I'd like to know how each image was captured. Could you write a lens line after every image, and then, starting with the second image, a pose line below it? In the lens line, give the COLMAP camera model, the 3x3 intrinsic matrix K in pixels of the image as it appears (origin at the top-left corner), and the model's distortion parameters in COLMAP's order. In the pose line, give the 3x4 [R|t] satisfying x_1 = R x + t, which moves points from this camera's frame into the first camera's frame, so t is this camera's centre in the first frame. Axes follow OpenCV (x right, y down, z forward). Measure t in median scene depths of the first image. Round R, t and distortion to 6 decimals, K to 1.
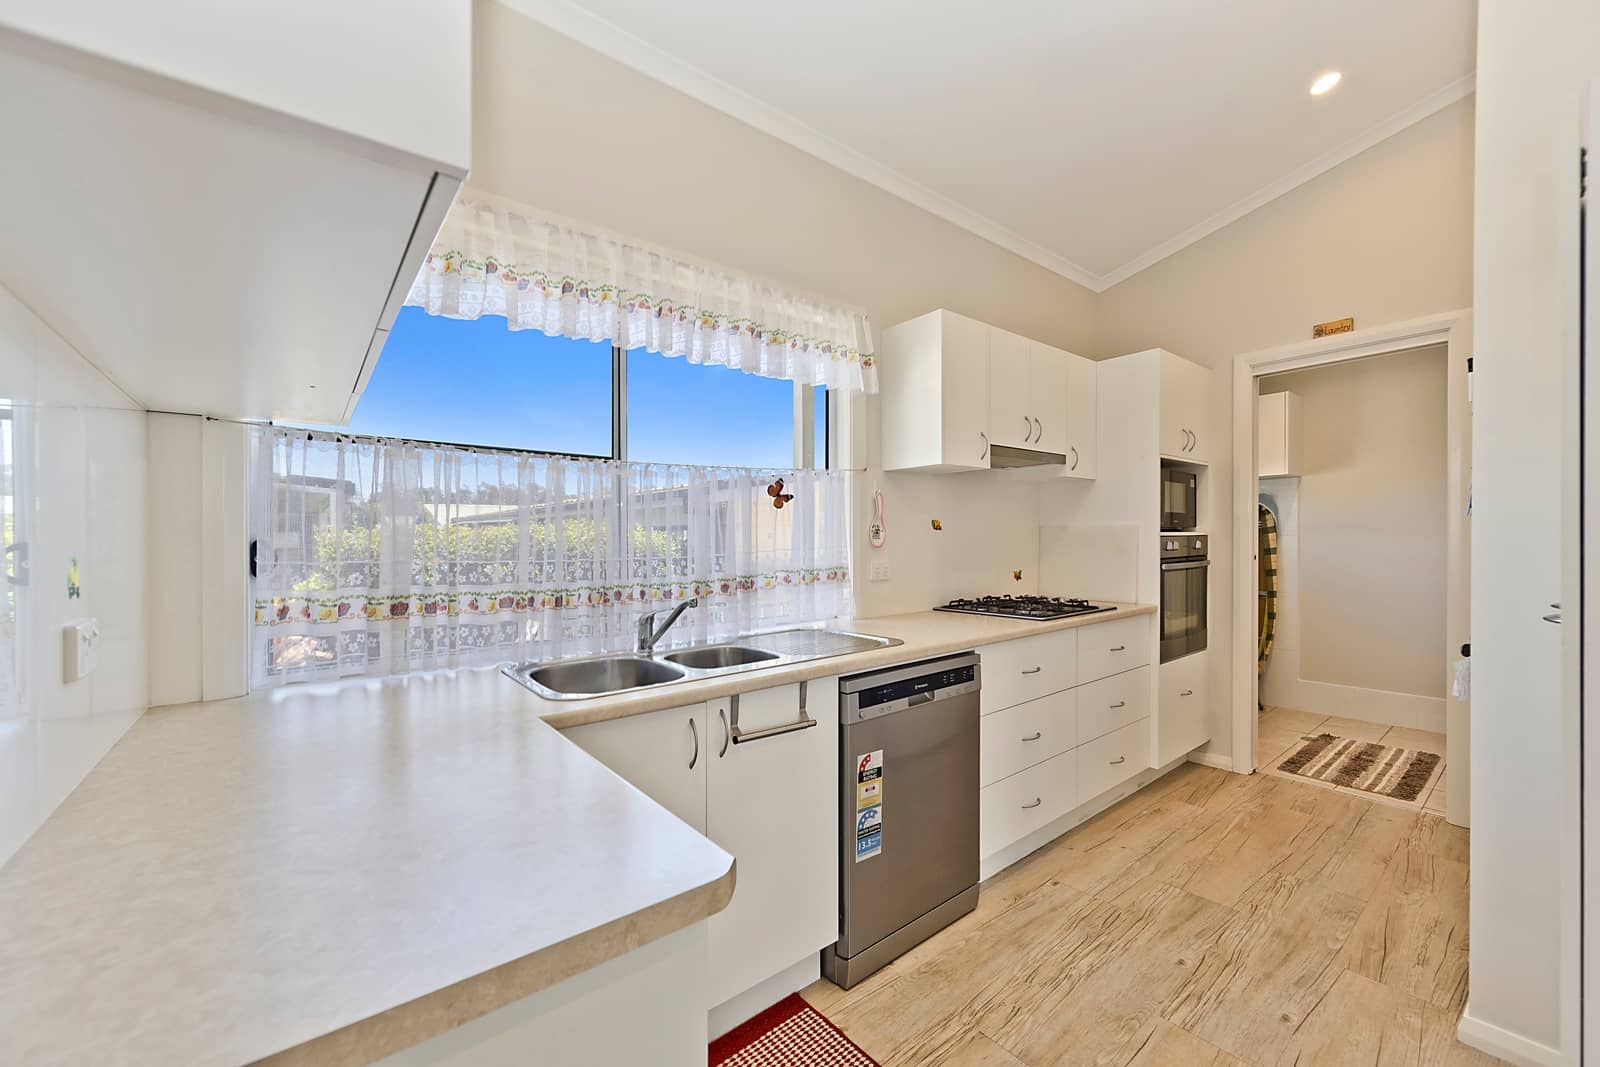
lens RADIAL K [[628.1, 0, 803.2], [0, 628.1, 541.9], [0, 0, 1]] dist [0.003625, 0.000158]
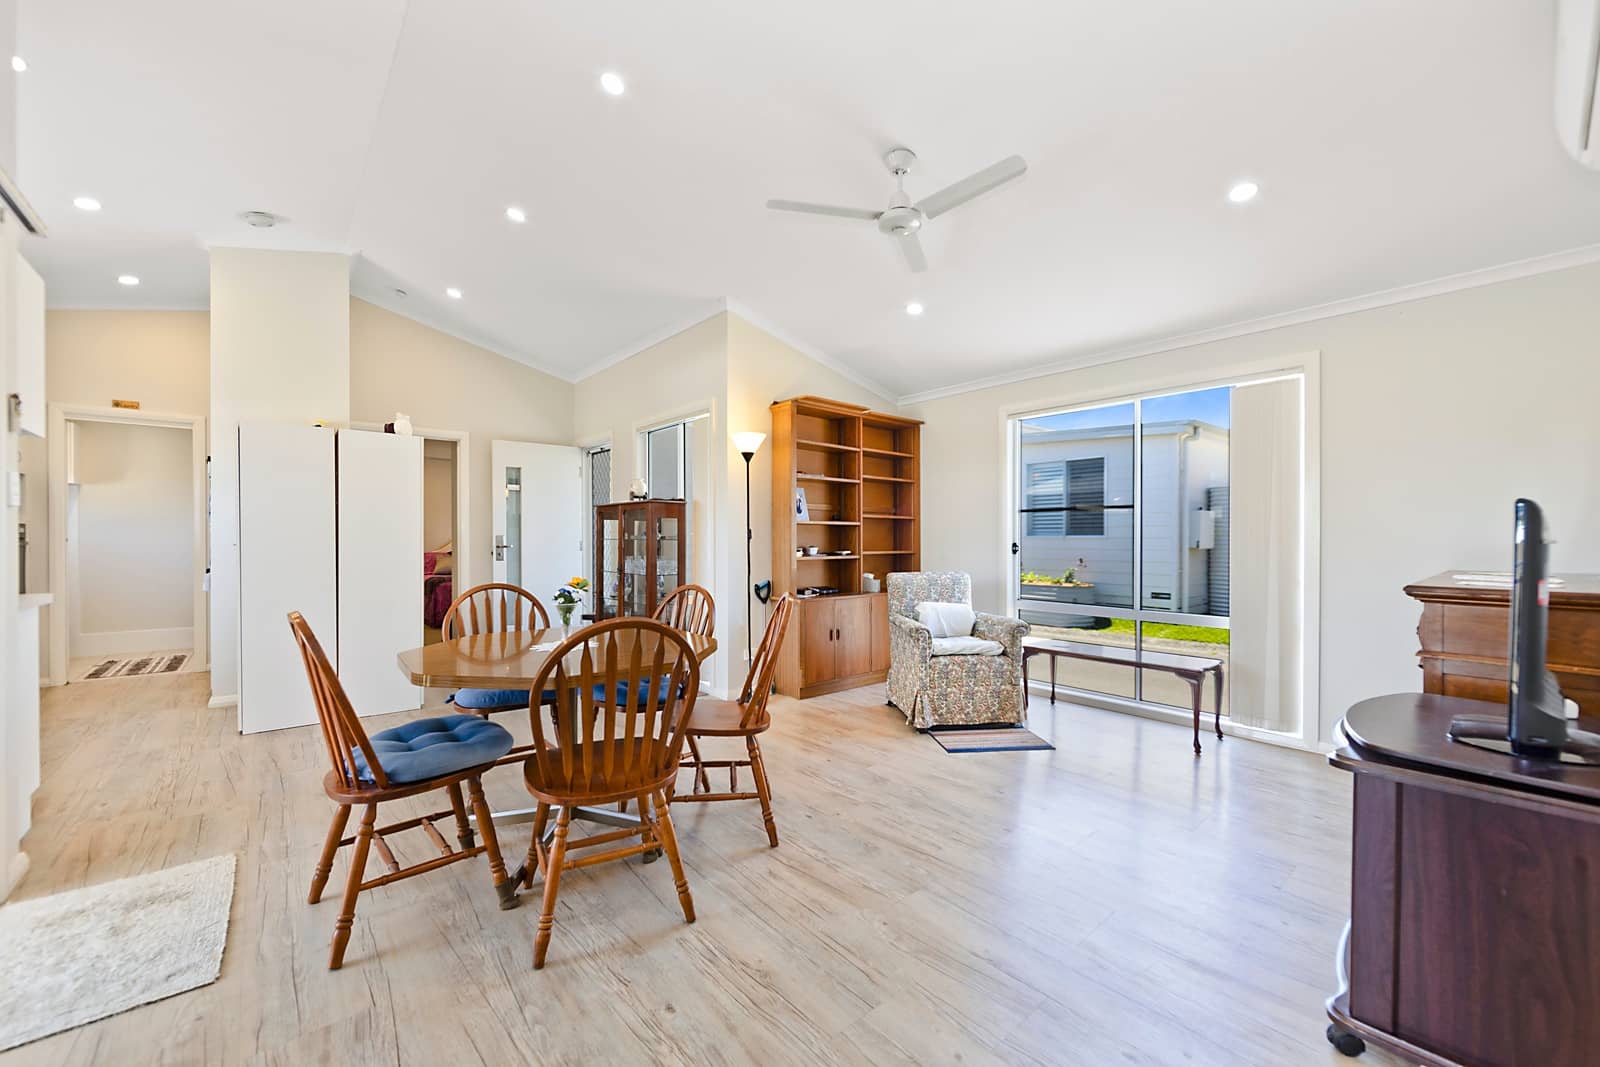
lens RADIAL K [[628.1, 0, 804.8], [0, 628.1, 542.2], [0, 0, 1]] dist [0.003625, 0.000158]
pose [[-0.027035, -0.008402, 0.999599, -0.934316], [0.009931, 0.999913, 0.008673, 0.039831], [-0.999585, 0.010161, -0.026949, -0.802173]]
